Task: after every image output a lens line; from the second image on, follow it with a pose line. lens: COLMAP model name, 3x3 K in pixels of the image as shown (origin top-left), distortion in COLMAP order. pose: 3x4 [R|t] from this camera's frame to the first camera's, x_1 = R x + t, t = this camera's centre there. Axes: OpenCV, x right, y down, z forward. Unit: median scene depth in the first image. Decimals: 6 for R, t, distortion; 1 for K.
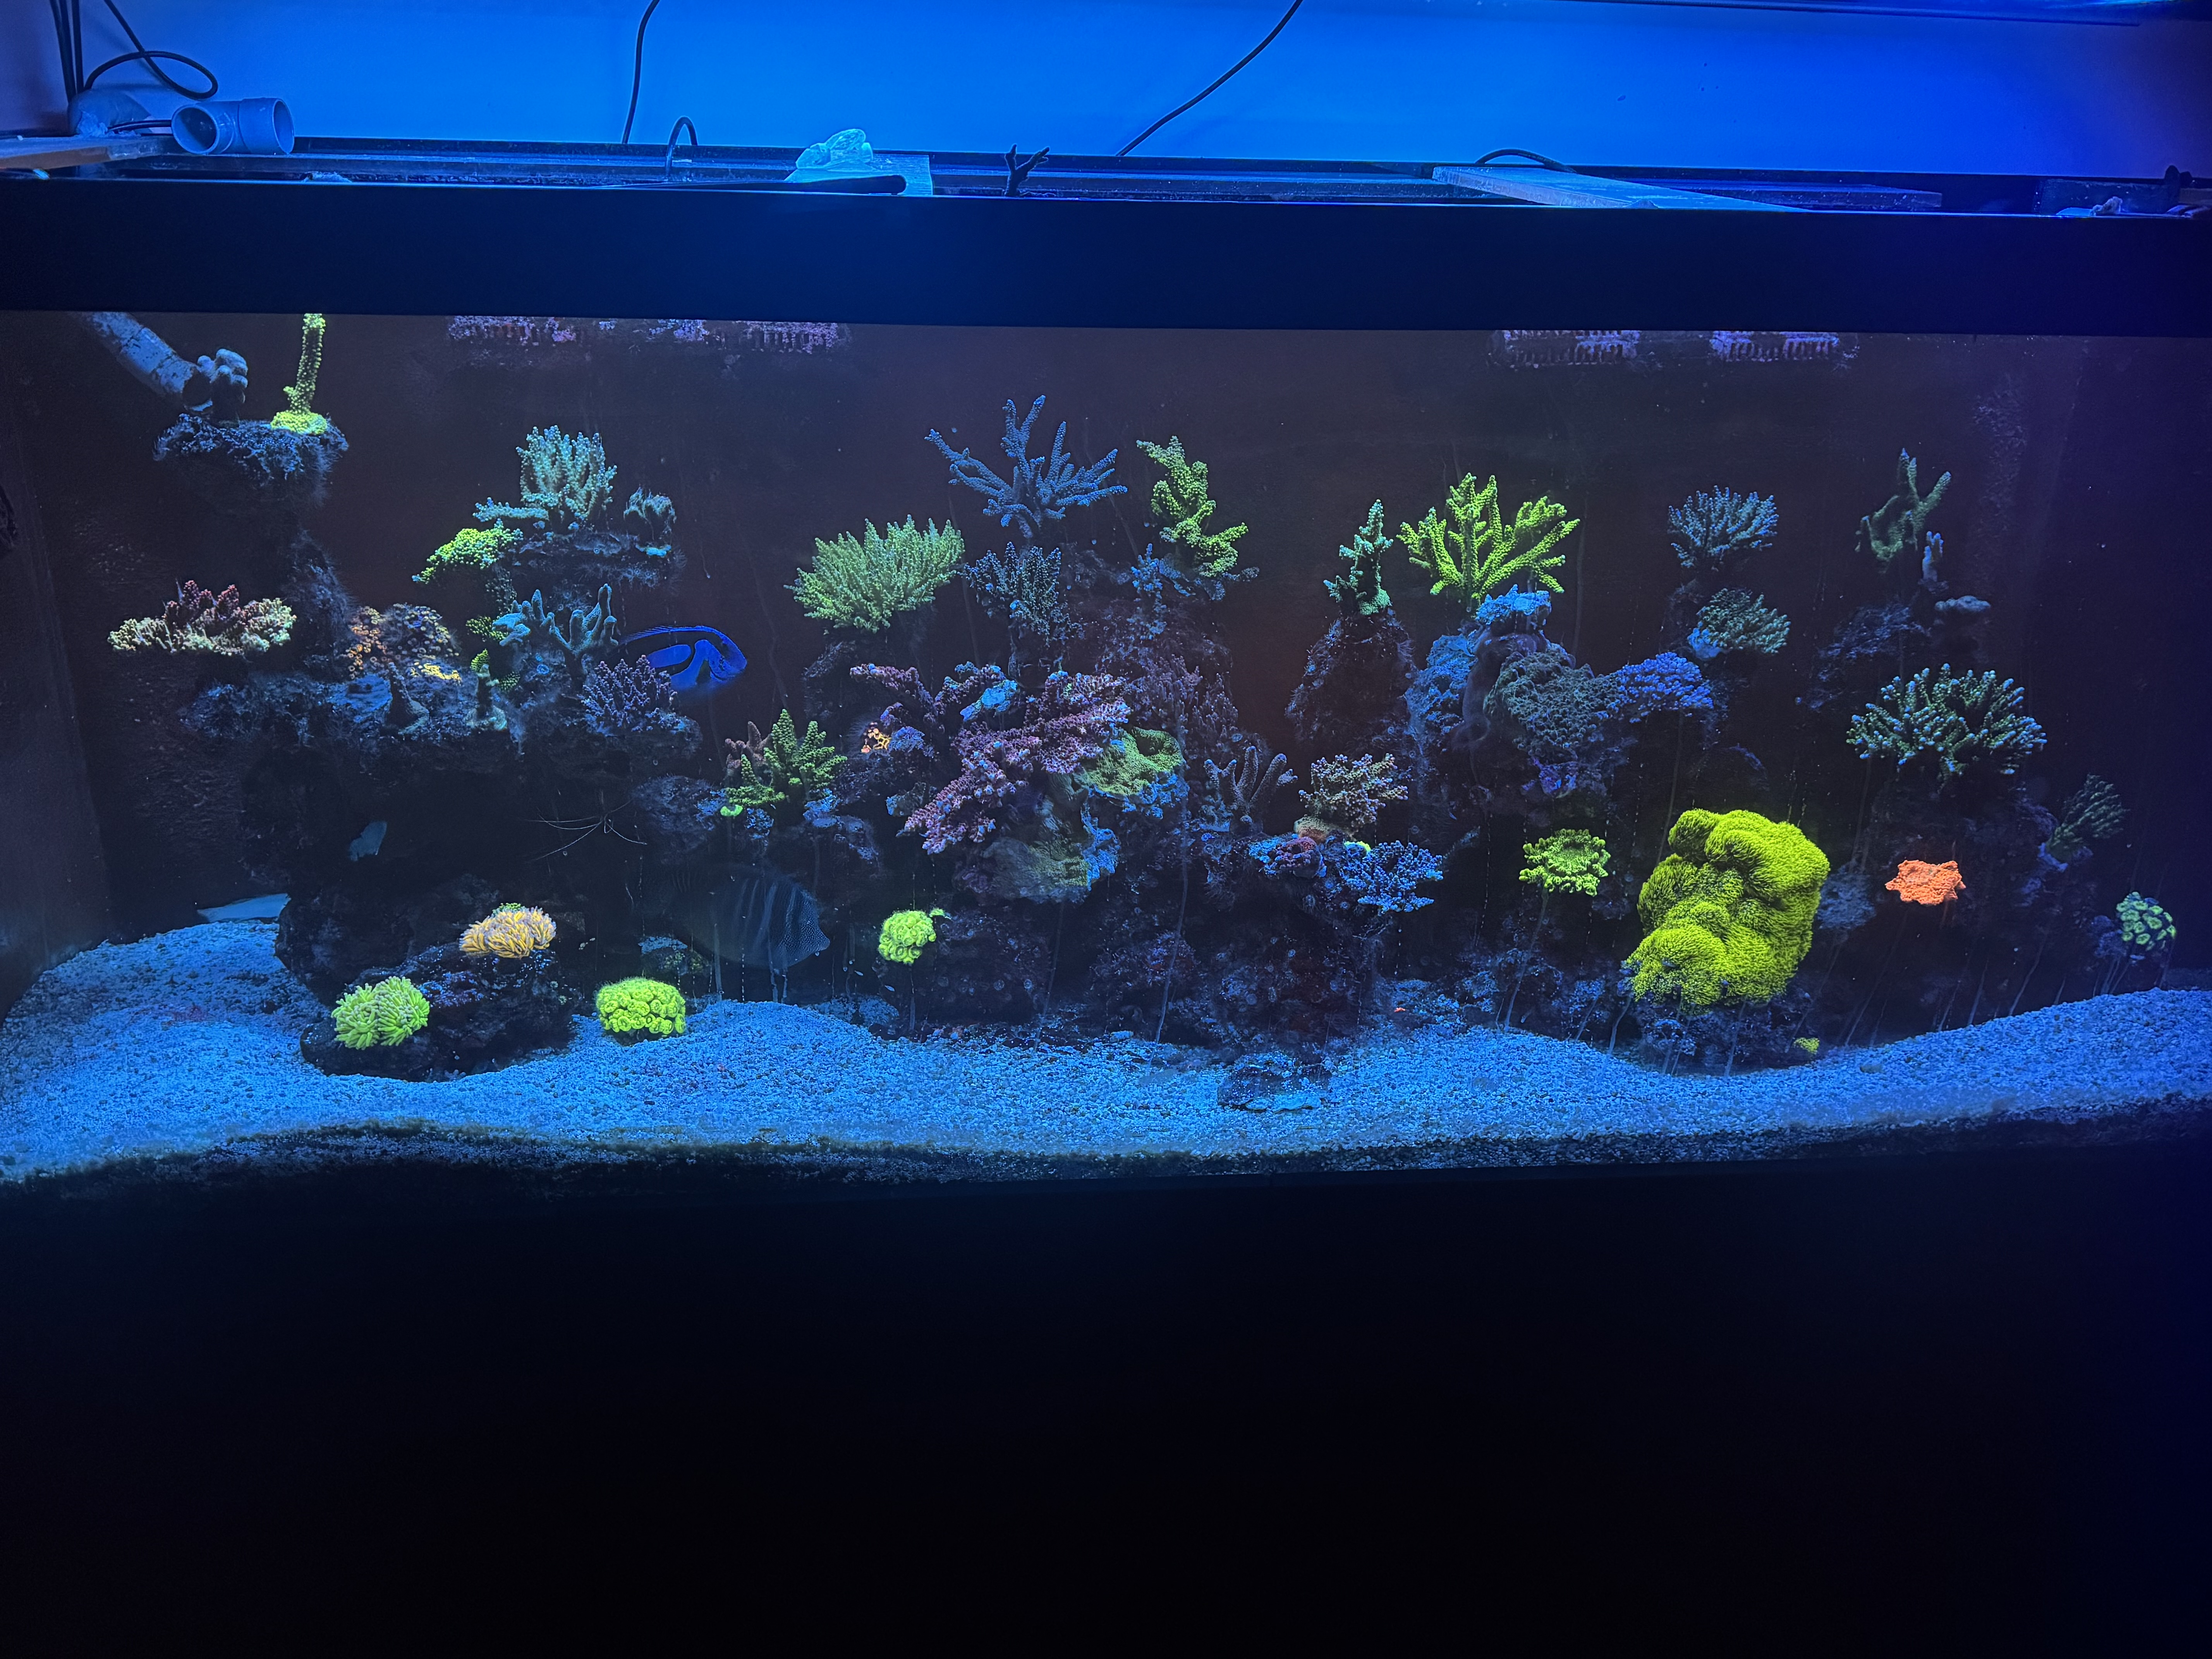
lens RADIAL K [[1868.2, 0, 1070.9], [0, 1868.2, 830.6], [0, 0, 1]] dist [0.063506, -0.089100]
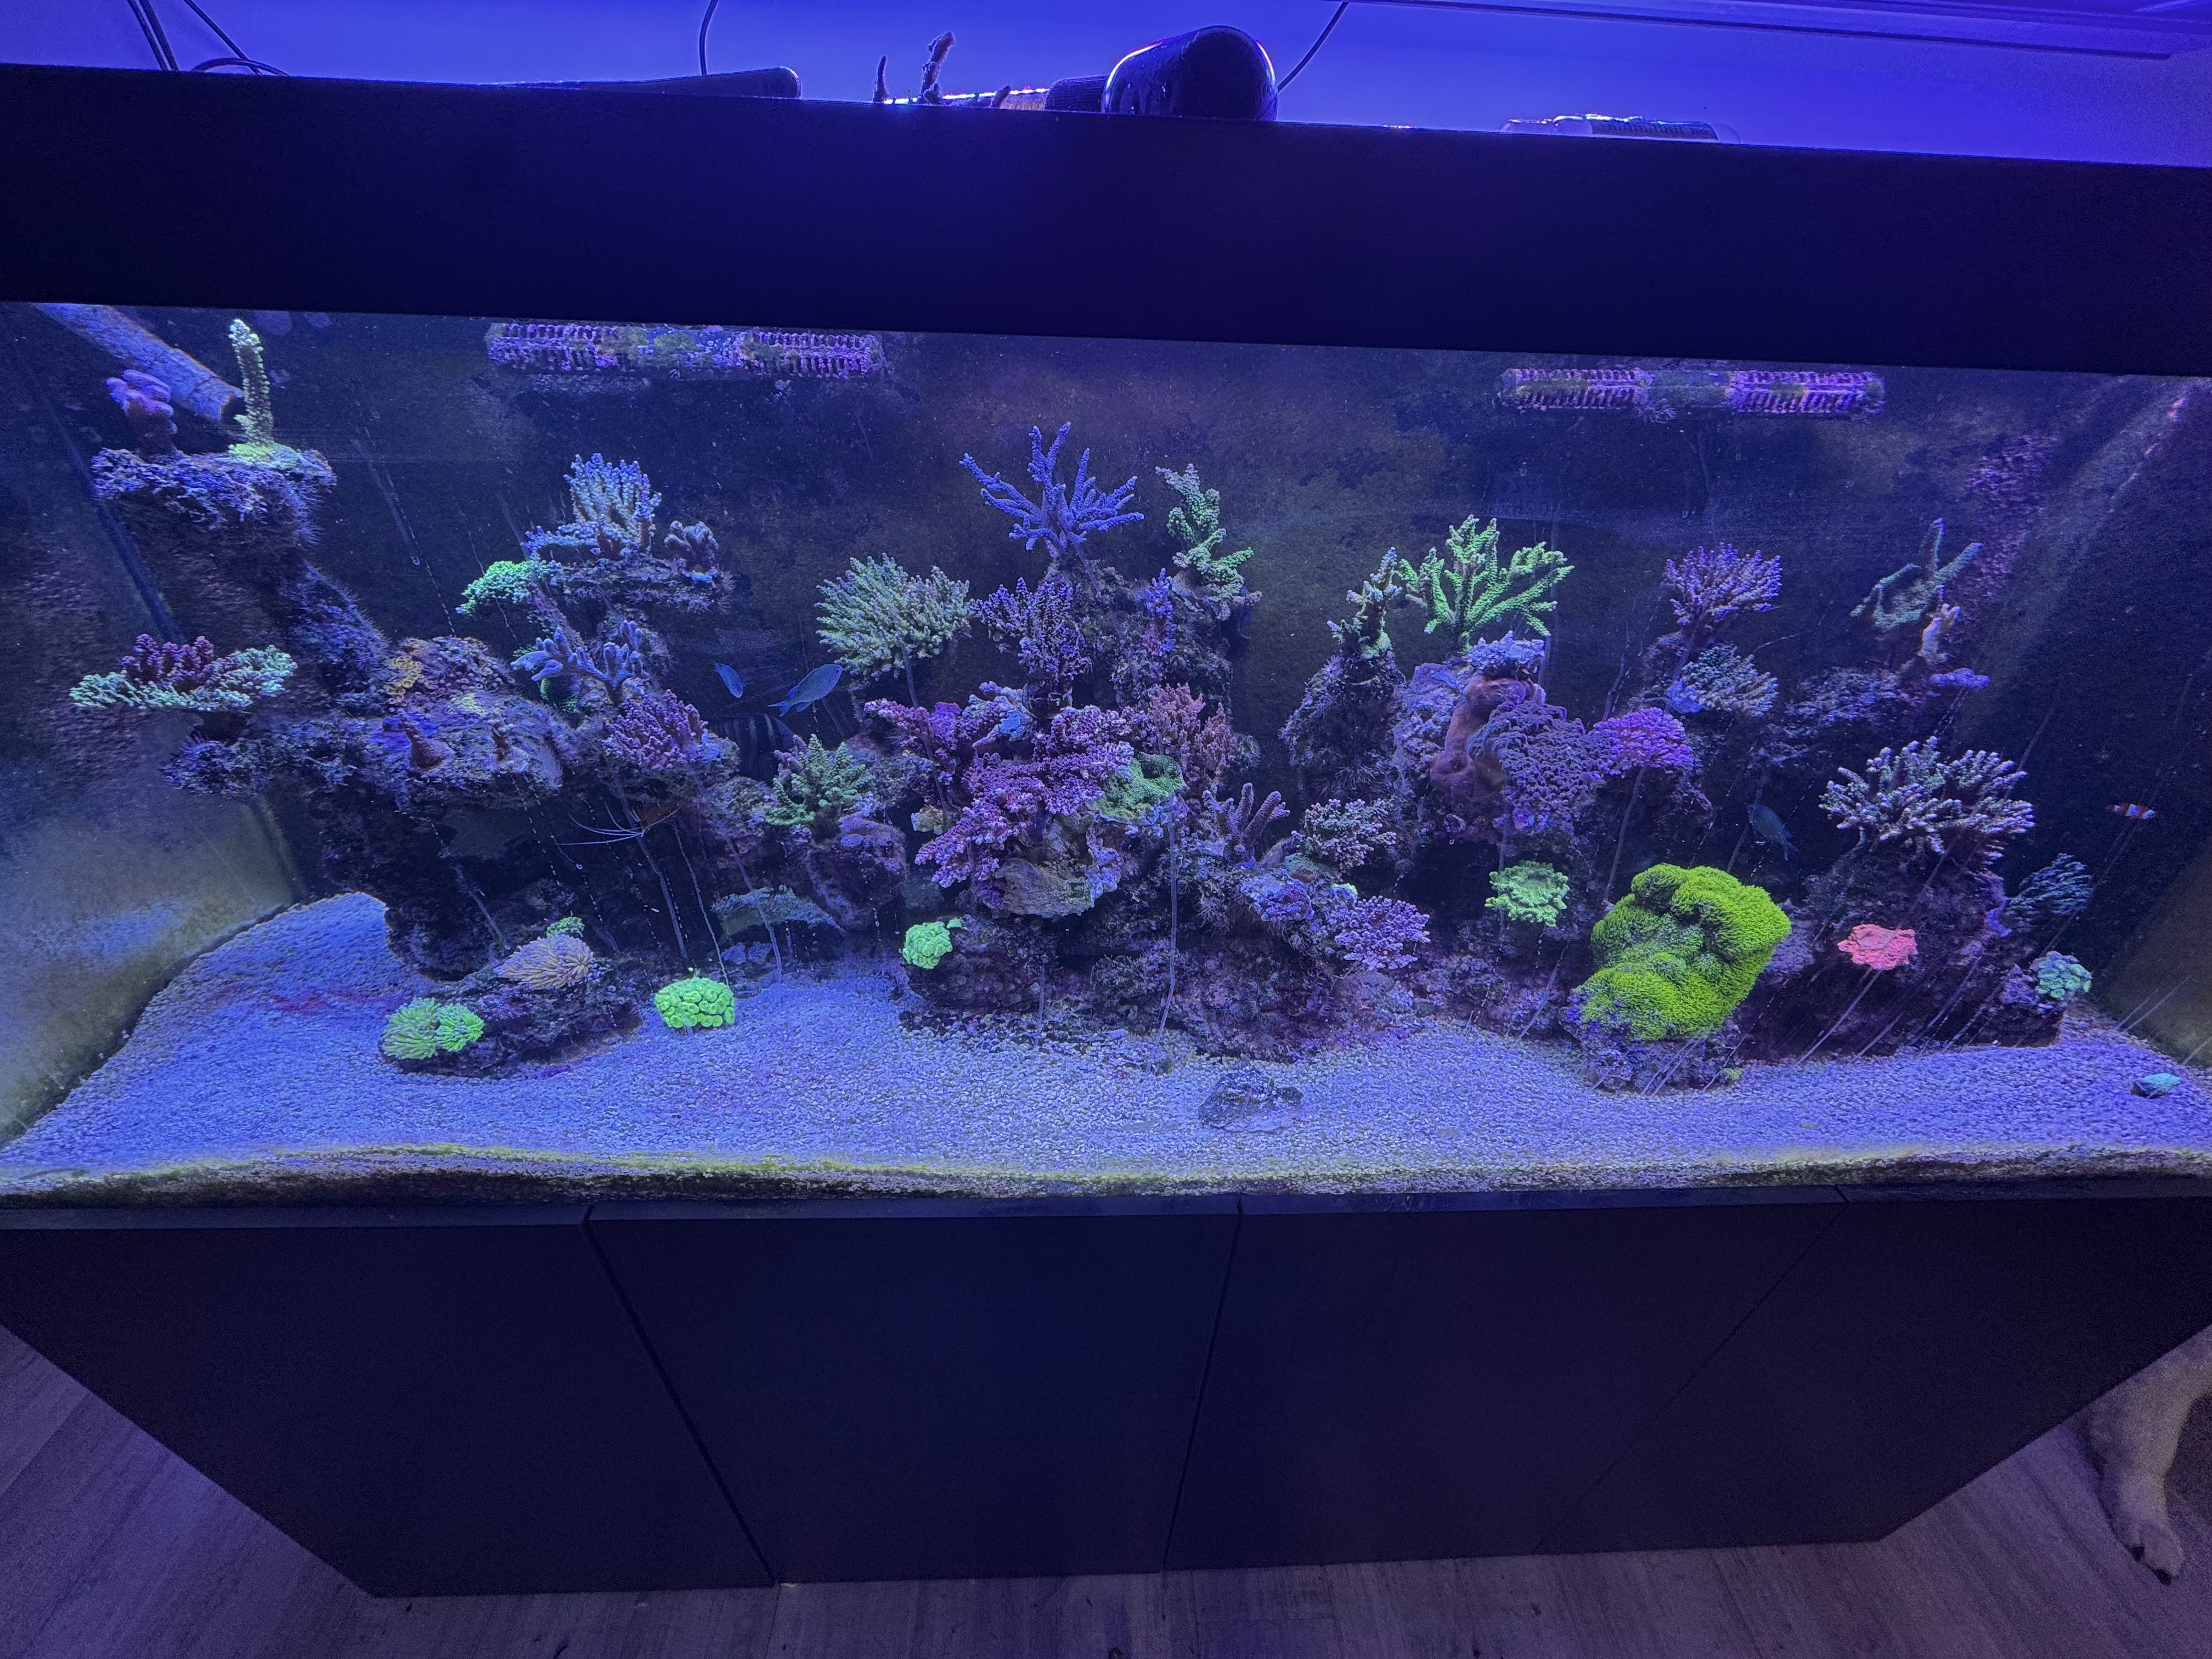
lens RADIAL K [[890.1, 0, 1098.0], [0, 890.1, 836.0], [0, 0, 1]] dist [-0.007931, 0.002272]
pose [[0.998269, 0.037544, -0.045262, 0.035869], [-0.026497, 0.974285, 0.223757, -0.128899], [0.052499, -0.222170, 0.973593, 0.500188]]
